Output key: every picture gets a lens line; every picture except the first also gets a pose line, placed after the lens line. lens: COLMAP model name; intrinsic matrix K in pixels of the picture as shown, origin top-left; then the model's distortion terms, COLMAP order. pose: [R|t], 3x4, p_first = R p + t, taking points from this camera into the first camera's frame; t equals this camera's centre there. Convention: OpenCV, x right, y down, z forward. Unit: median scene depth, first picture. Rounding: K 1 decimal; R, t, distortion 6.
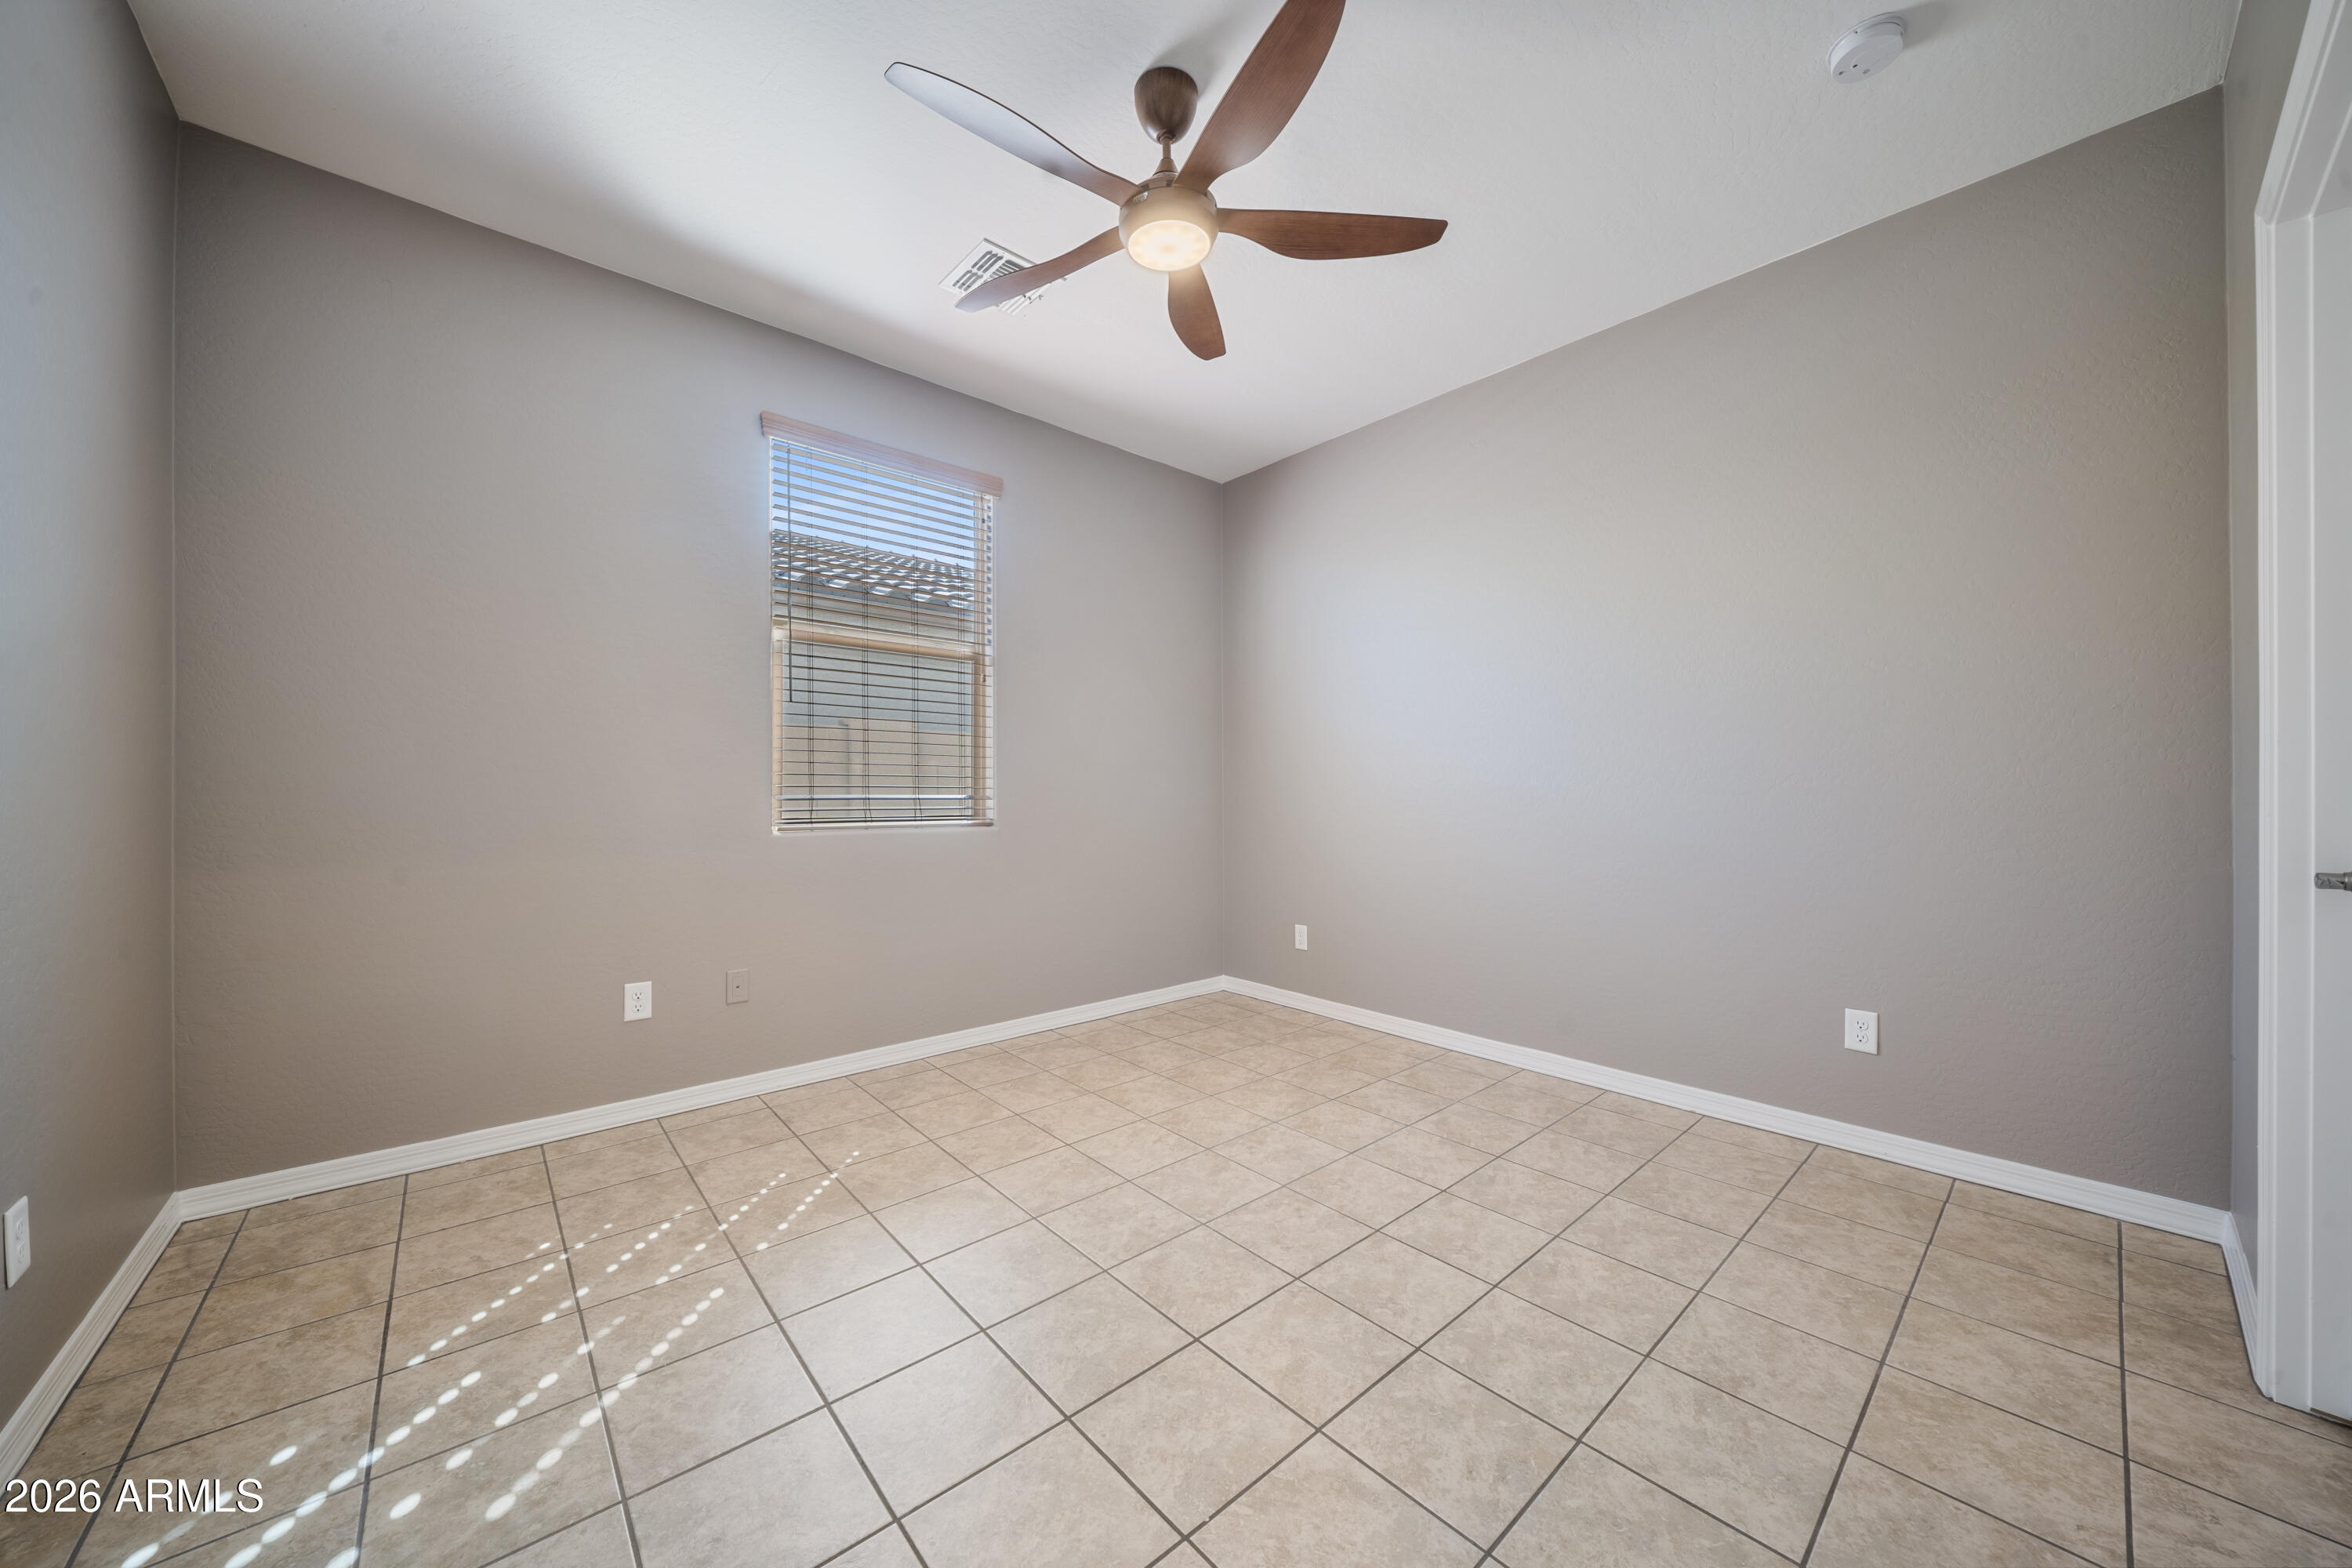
lens RADIAL K [[822.4, 0, 1197.3], [0, 822.4, 781.7], [0, 0, 1]] dist [0.014319, -0.007699]
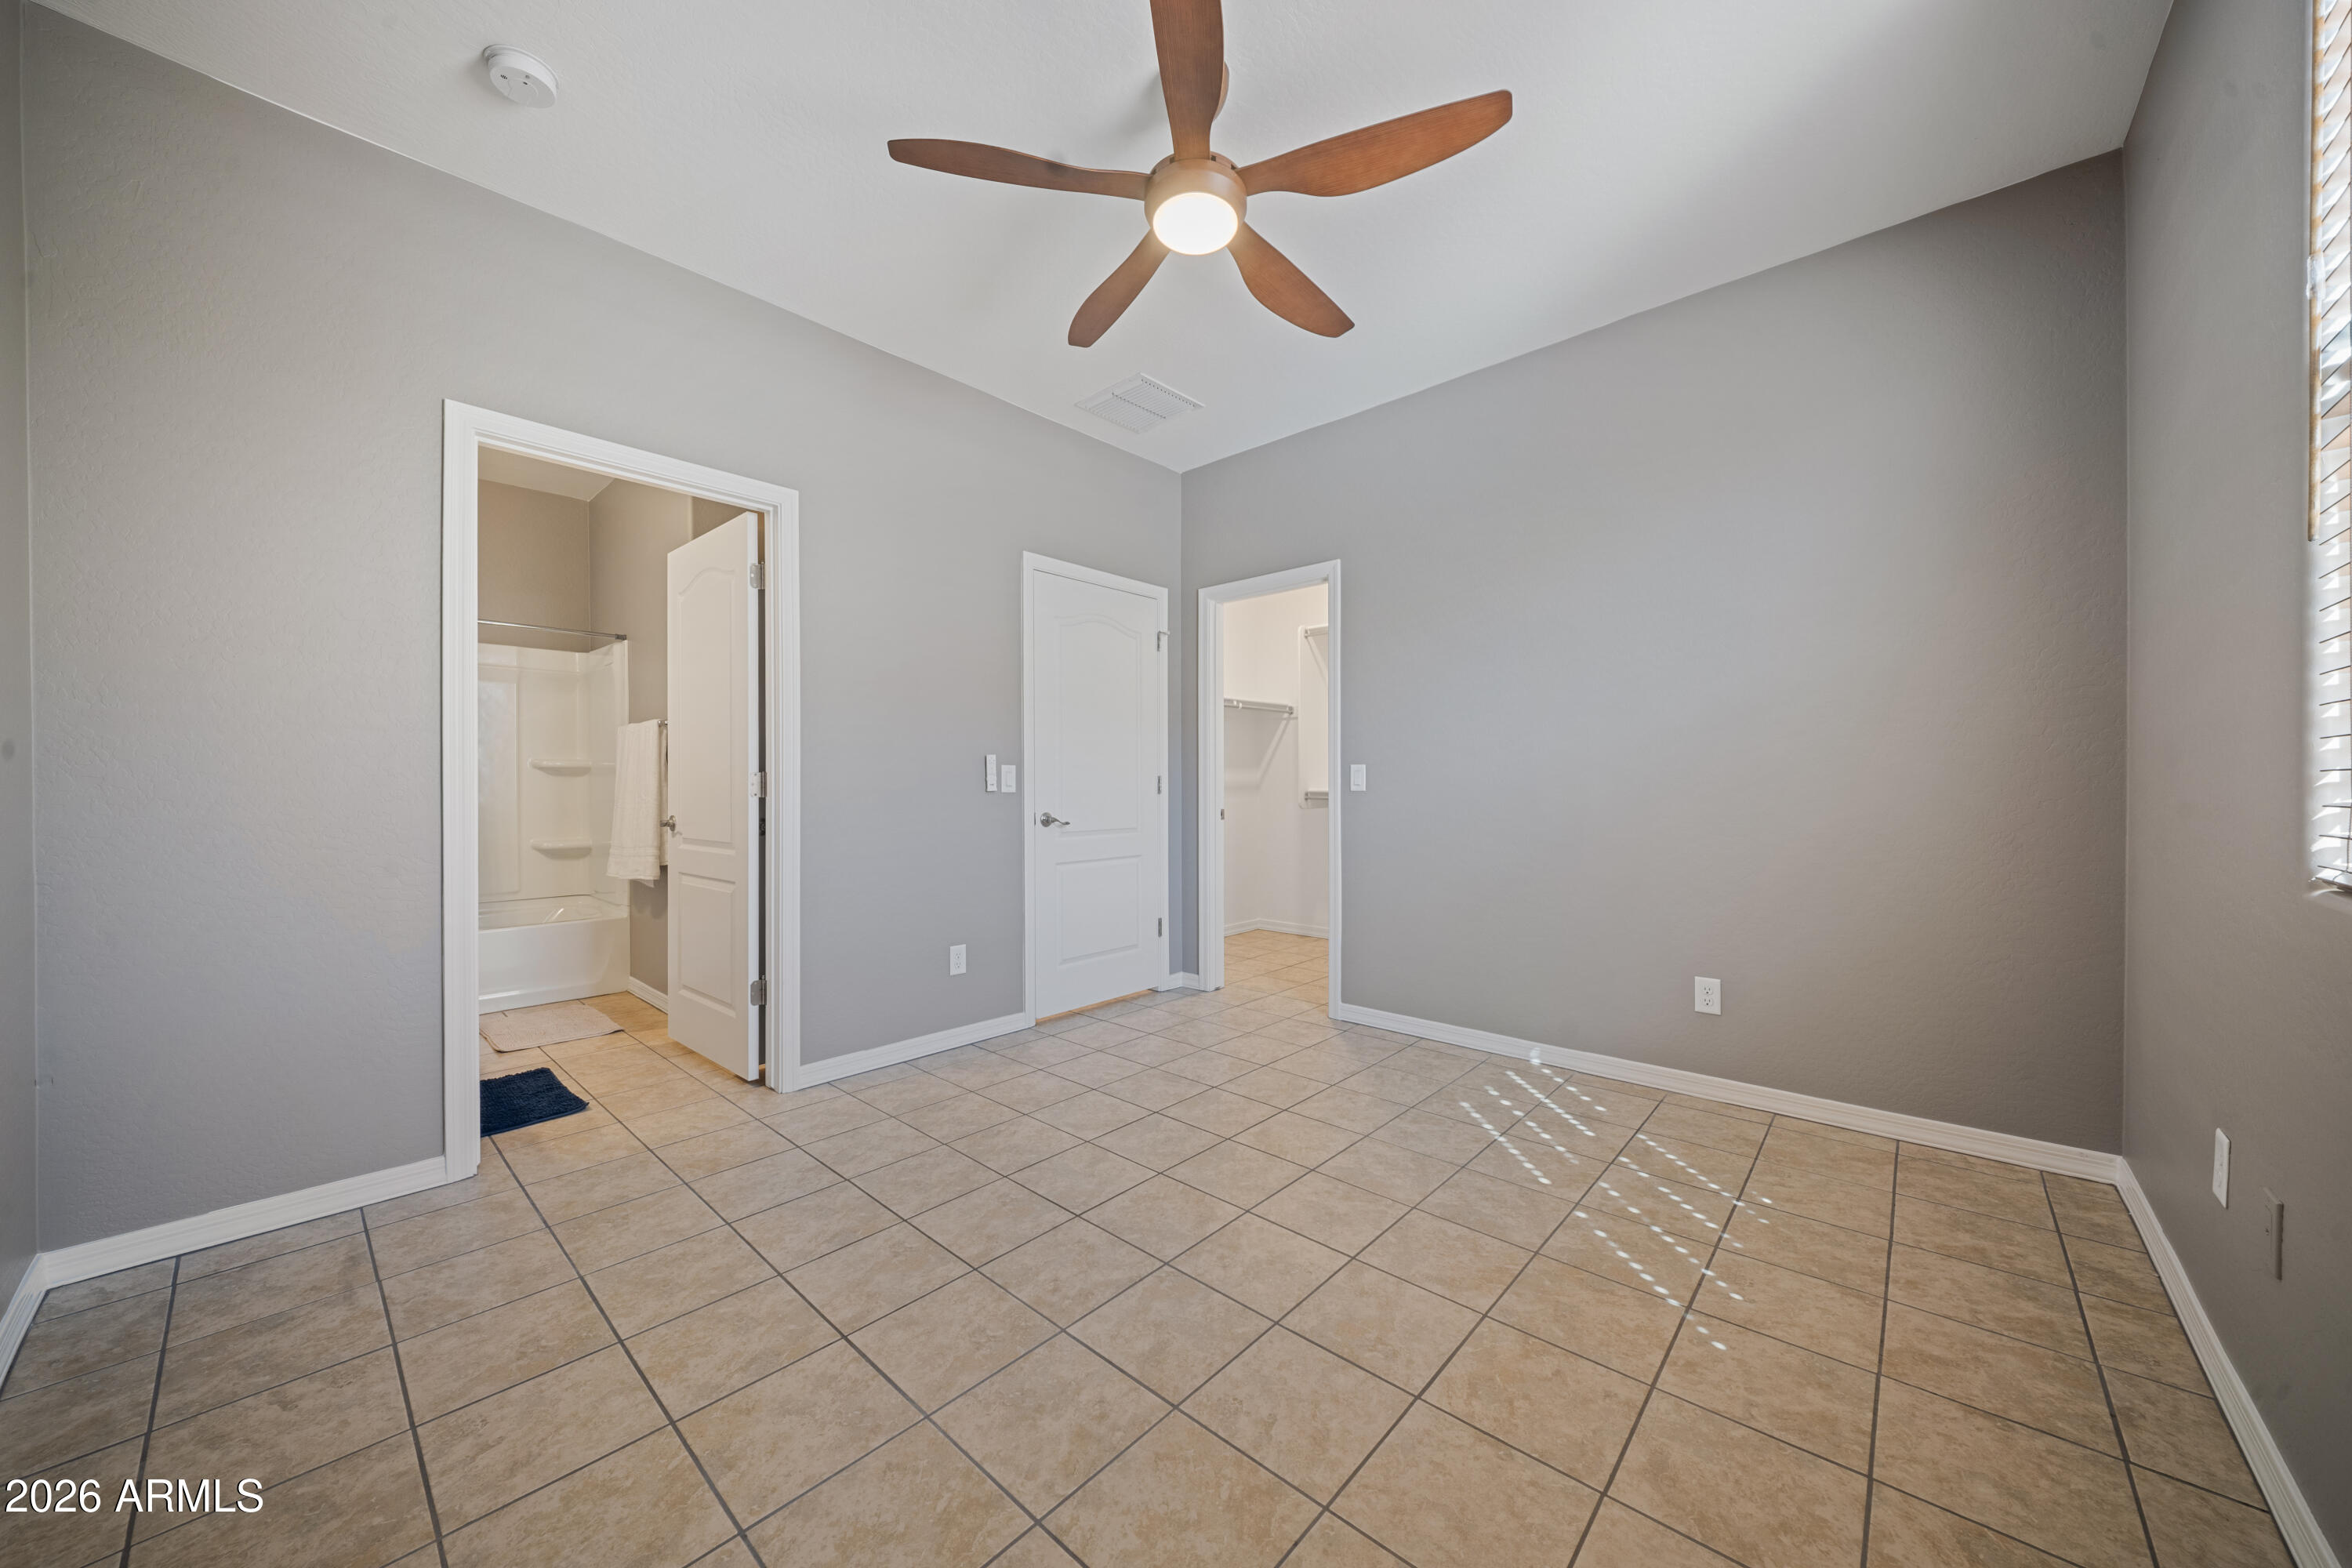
lens RADIAL K [[822.4, 0, 1197.3], [0, 822.4, 781.7], [0, 0, 1]] dist [0.014319, -0.007699]
pose [[-0.993558, 0.004663, -0.113233, 0.074141], [0.005859, 0.999931, -0.010229, 0.014833], [0.113177, -0.010827, -0.993516, 1.900616]]
